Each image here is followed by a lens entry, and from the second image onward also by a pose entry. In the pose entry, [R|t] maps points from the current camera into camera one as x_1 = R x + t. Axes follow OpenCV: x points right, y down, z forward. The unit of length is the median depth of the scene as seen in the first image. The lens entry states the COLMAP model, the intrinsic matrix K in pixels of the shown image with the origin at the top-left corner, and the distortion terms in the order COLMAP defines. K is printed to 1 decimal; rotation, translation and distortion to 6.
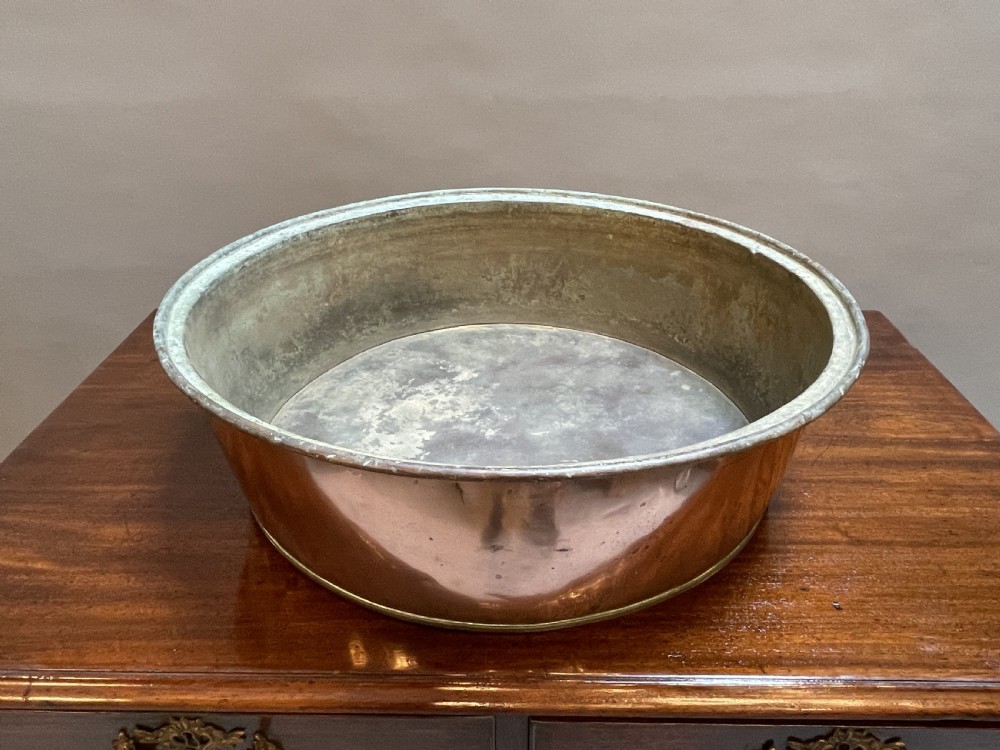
lens RADIAL K [[733.4, 0, 502.4], [0, 733.4, 376.7], [0, 0, 1]] dist [-0.012542, 0.000174]
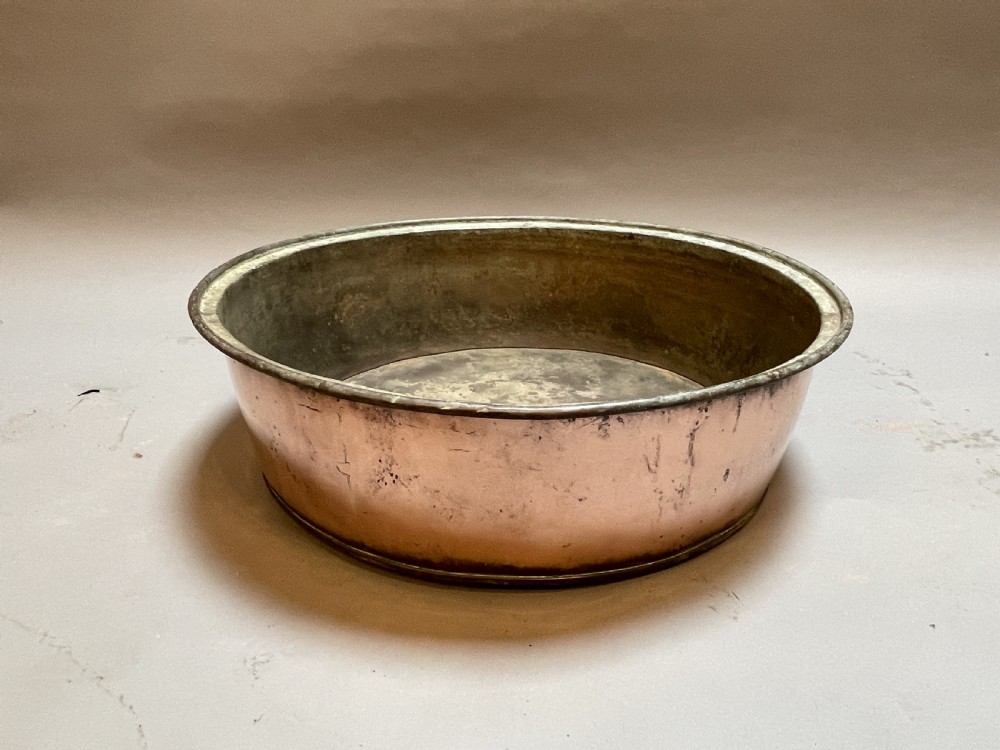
lens RADIAL K [[733.5, 0, 494.7], [0, 733.5, 373.9], [0, 0, 1]] dist [-0.005069, 0.000504]
pose [[0.430736, 0.346977, -0.833110, 0.722067], [-0.445541, 0.884554, 0.138049, -0.107214], [0.784831, 0.311722, 0.535602, 0.346009]]
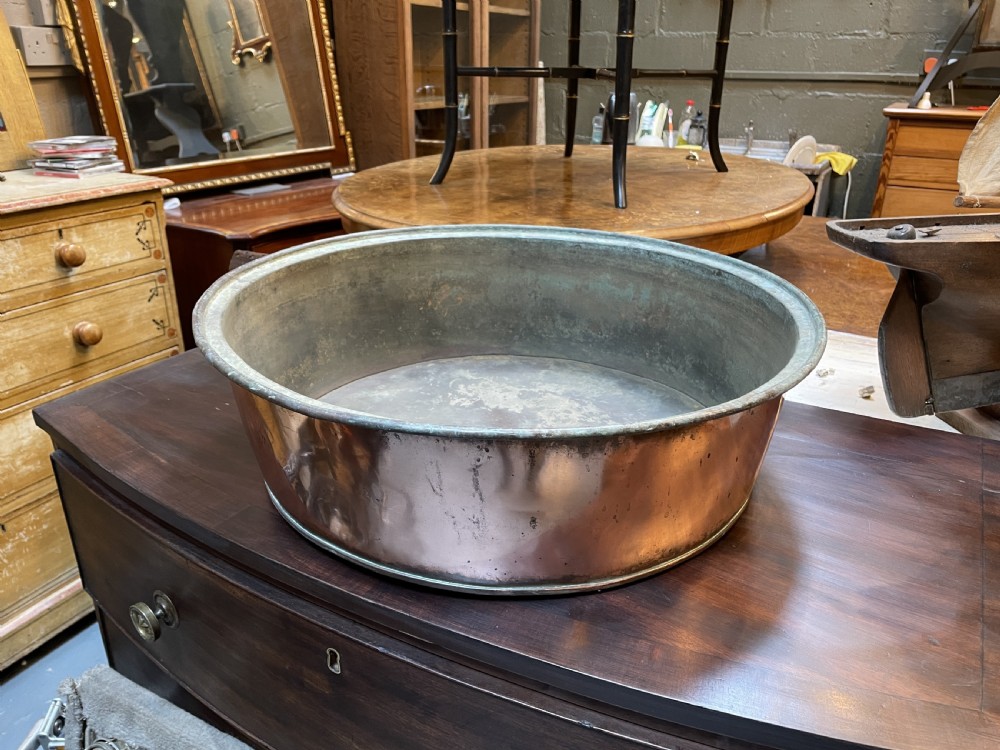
lens RADIAL K [[758.9, 0, 500.0], [0, 758.9, 375.0], [0, 0, 1]] dist [0.117605, -0.285847]
pose [[-0.076761, 0.400577, -0.913042, 0.860428], [-0.507962, 0.772278, 0.381525, -0.361202], [0.857952, 0.493077, 0.144197, 0.678935]]
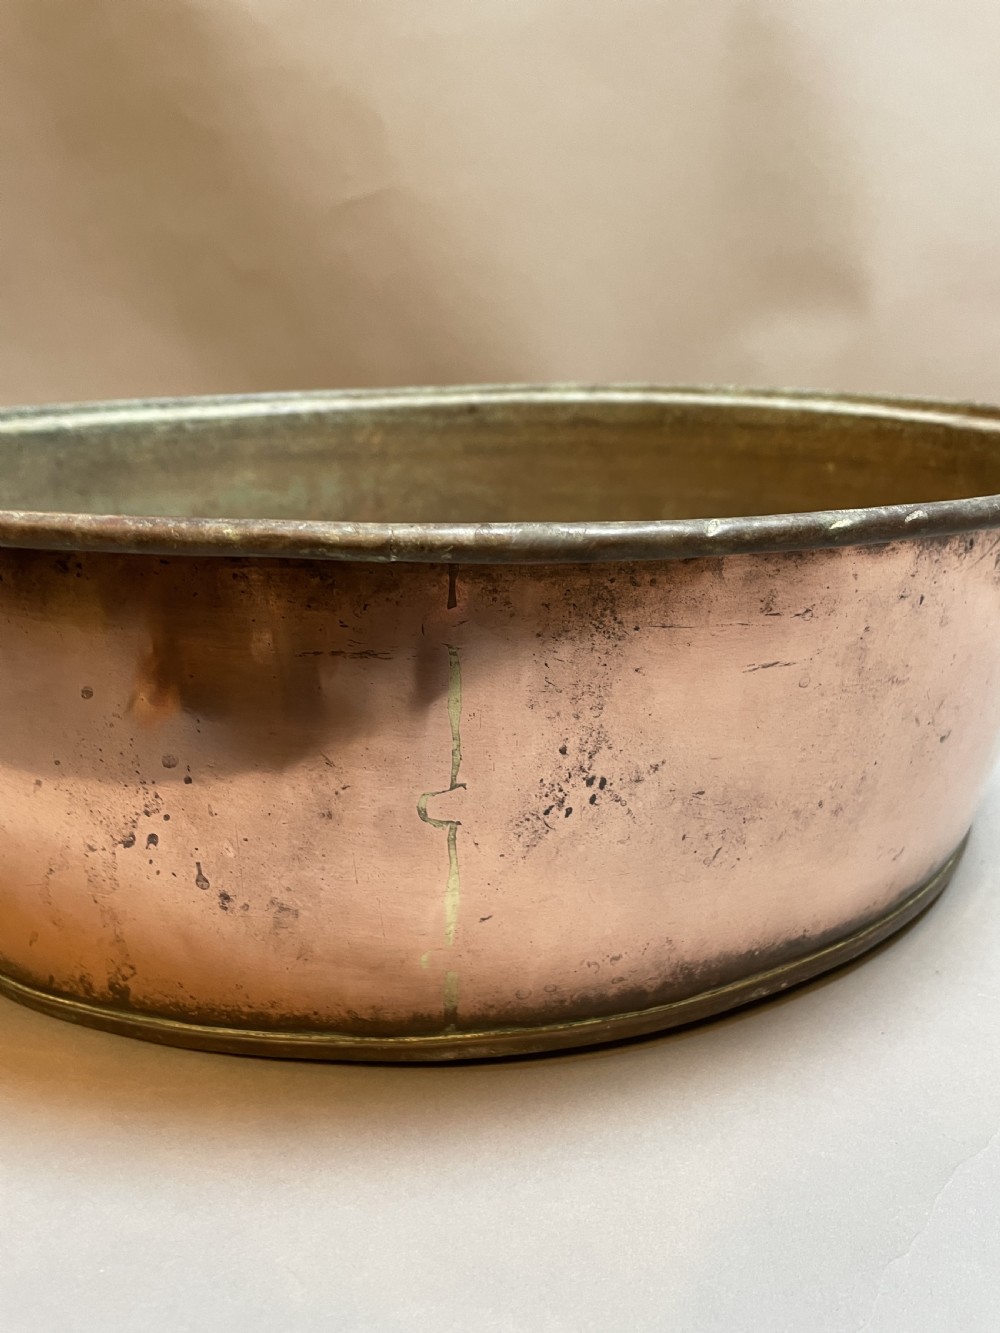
lens RADIAL K [[1017.6, 0, 506.8], [0, 1017.6, 692.7], [0, 0, 1]] dist [0.126774, -0.305217]
pose [[0.842174, 0.161842, -0.514345, 0.363171], [-0.251169, 0.961831, -0.108610, 0.095084], [0.477135, 0.220656, 0.850678, 0.335251]]
